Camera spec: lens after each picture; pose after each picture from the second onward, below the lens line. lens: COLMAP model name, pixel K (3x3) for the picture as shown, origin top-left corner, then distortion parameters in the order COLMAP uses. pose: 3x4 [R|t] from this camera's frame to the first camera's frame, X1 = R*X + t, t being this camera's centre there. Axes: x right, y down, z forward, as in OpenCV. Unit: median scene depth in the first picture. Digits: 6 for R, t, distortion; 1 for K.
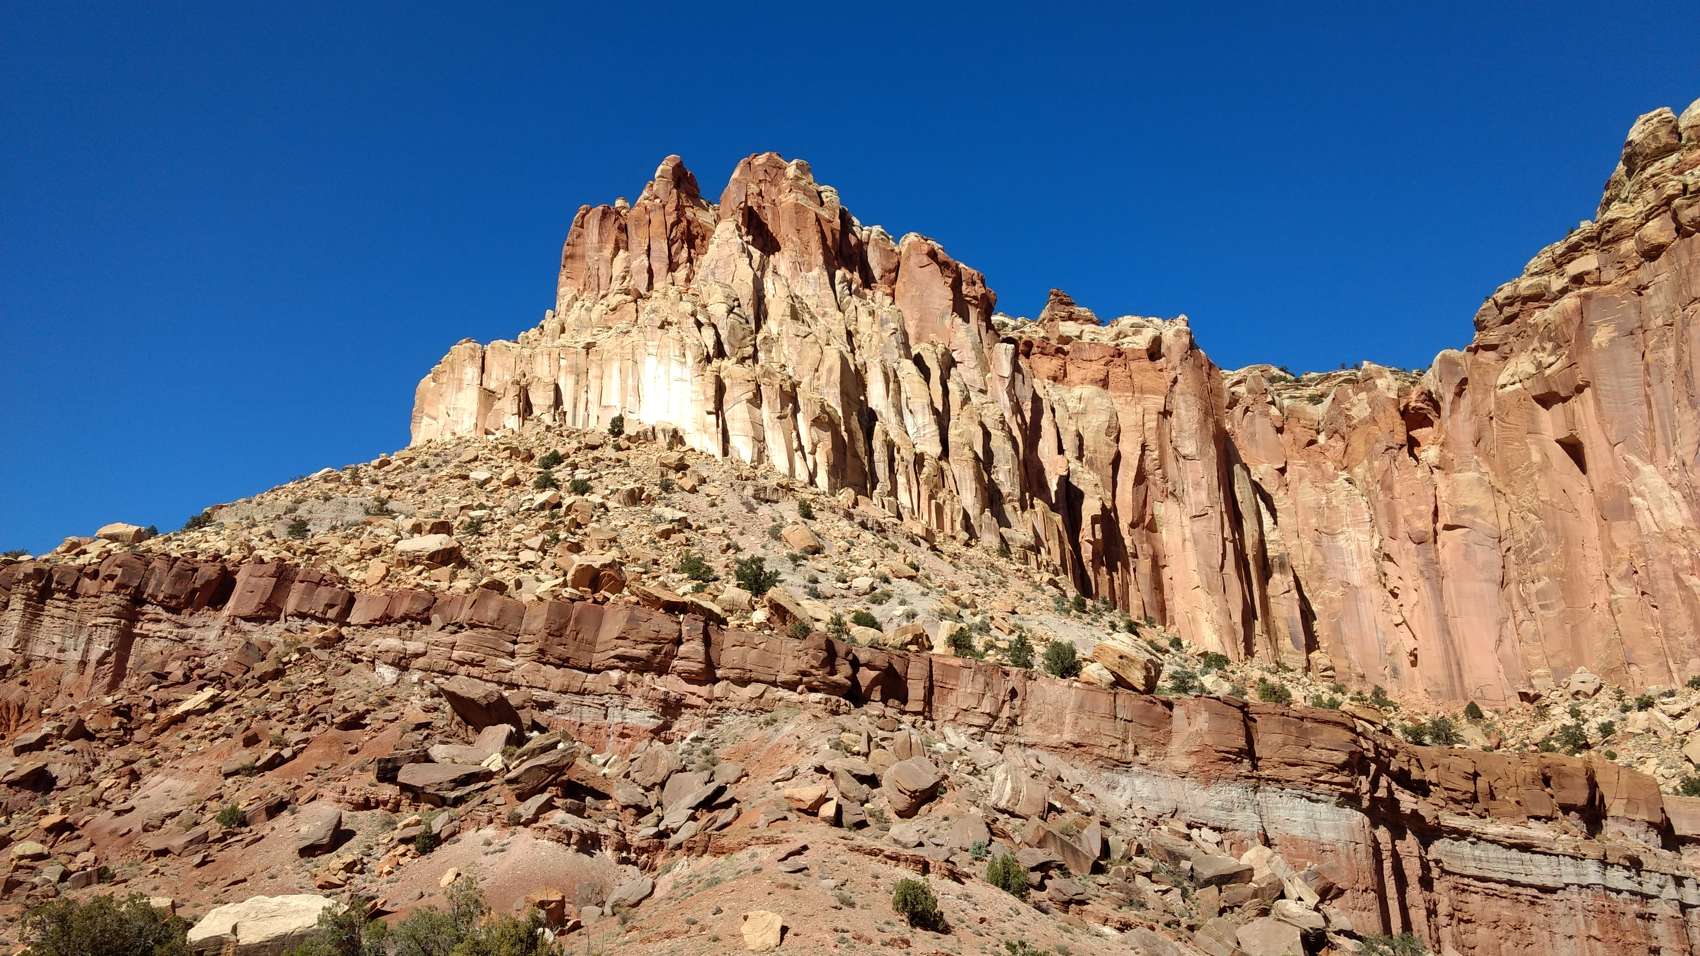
lens RADIAL K [[1257.7, 0, 901.8], [0, 1257.7, 474.2], [0, 0, 1]] dist [0.004211, 0.046866]
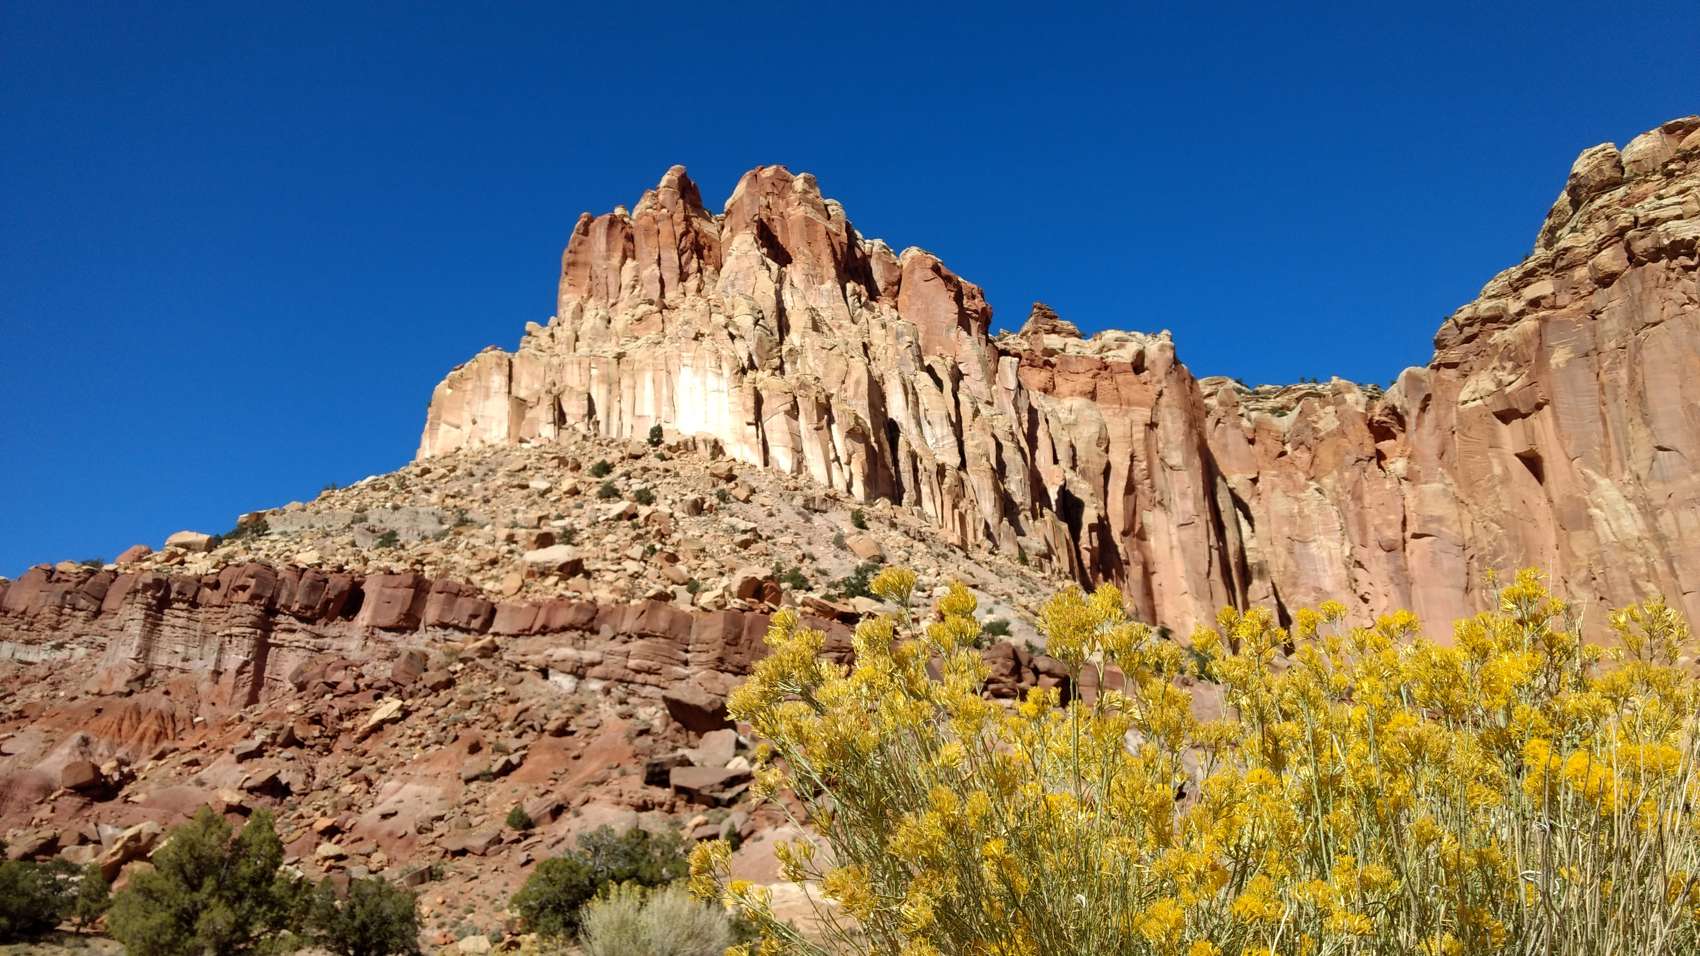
lens RADIAL K [[1257.7, 0, 901.8], [0, 1257.7, 474.2], [0, 0, 1]] dist [0.004211, 0.046866]
pose [[0.997168, 0.006122, 0.074958, -0.096990], [-0.005960, 0.999979, -0.002391, -0.005626], [-0.074971, 0.001937, 0.997184, -0.025007]]
